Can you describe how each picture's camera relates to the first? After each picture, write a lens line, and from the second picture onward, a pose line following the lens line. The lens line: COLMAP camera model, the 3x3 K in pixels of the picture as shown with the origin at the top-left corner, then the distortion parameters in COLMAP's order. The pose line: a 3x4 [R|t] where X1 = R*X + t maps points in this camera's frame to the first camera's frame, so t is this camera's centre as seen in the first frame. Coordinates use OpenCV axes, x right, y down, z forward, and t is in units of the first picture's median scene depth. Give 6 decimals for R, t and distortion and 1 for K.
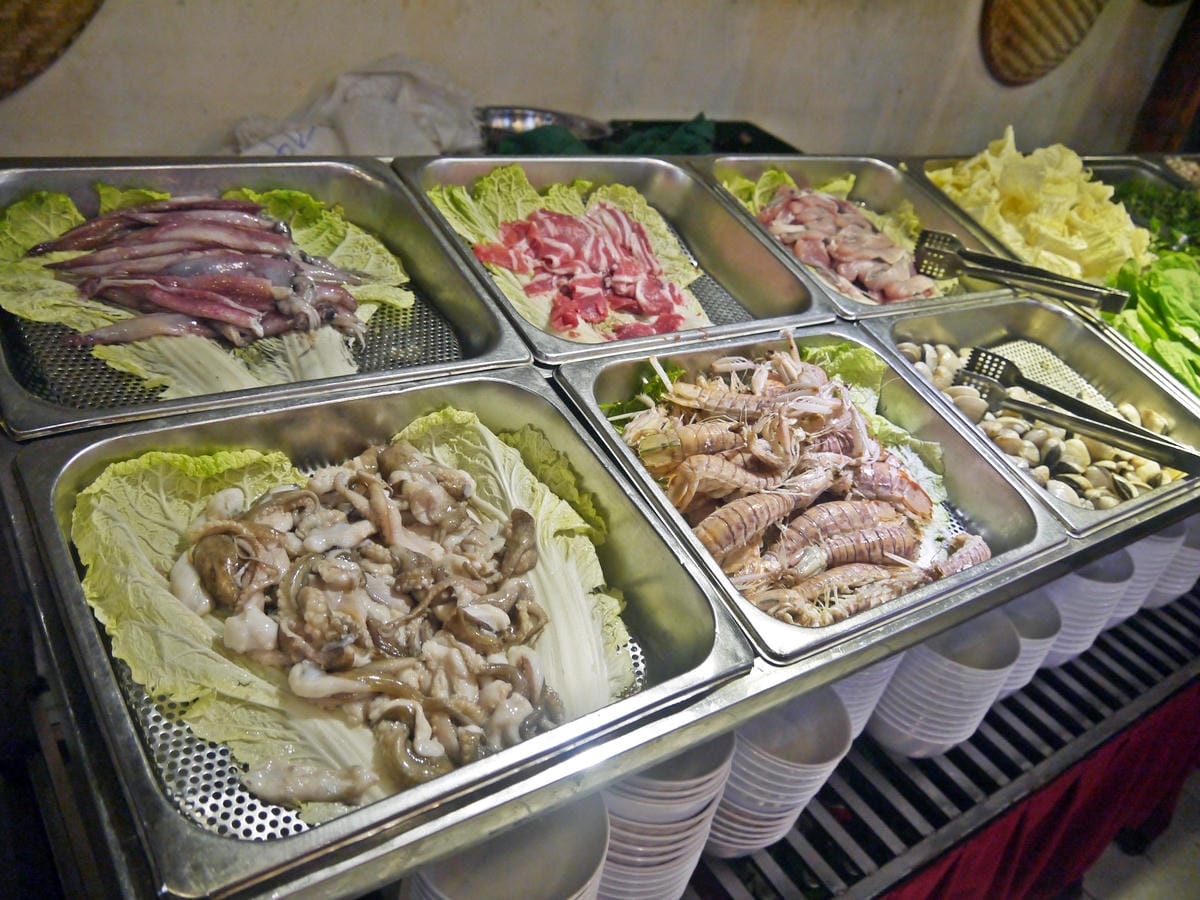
lens RADIAL K [[992.4, 0, 602.3], [0, 992.4, 454.6], [0, 0, 1]] dist [-0.035349, 0.006042]
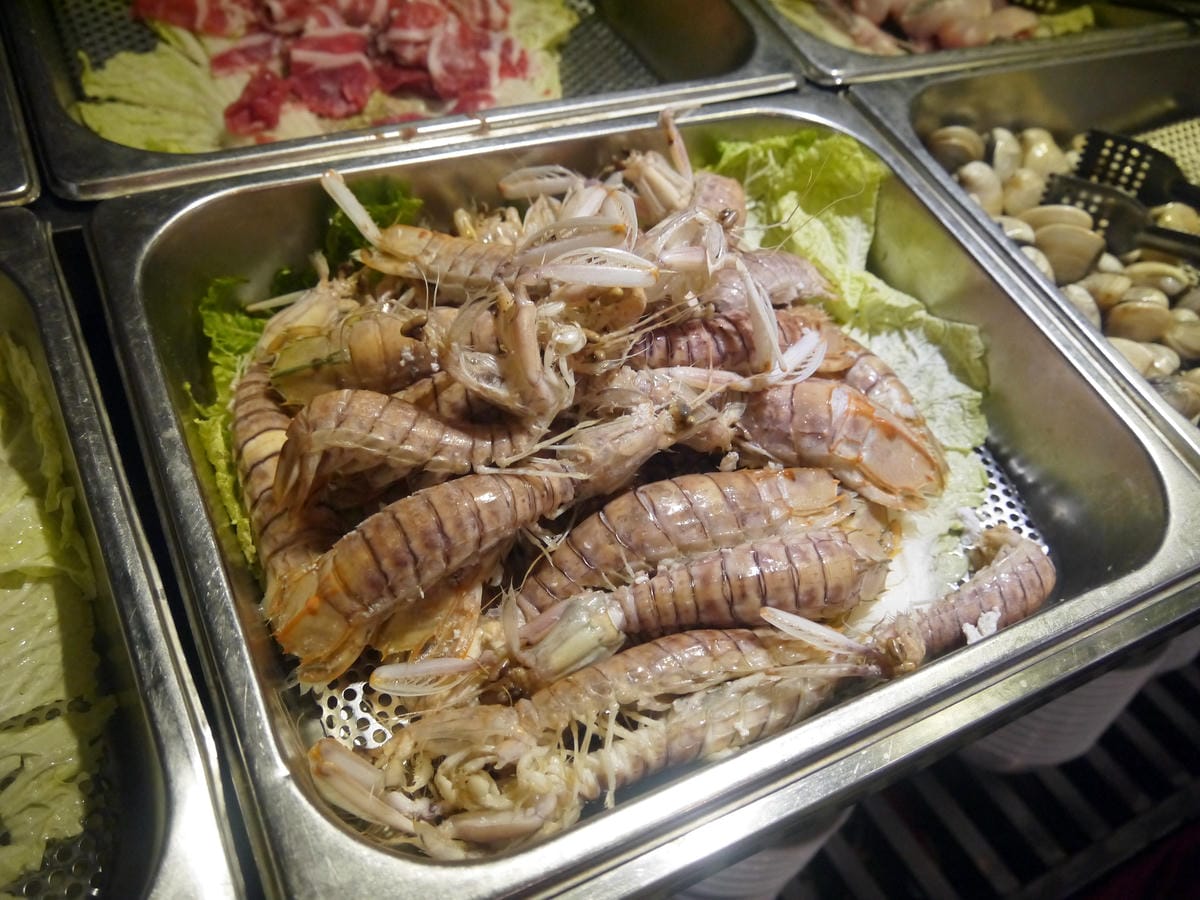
lens RADIAL K [[992.4, 0, 596.9], [0, 992.4, 441.3], [0, 0, 1]] dist [-0.035349, 0.006042]
pose [[0.983206, 0.001357, -0.182495, 0.244850], [0.026584, 0.988242, 0.150571, -0.034623], [0.180554, -0.152894, 0.971609, 0.481101]]
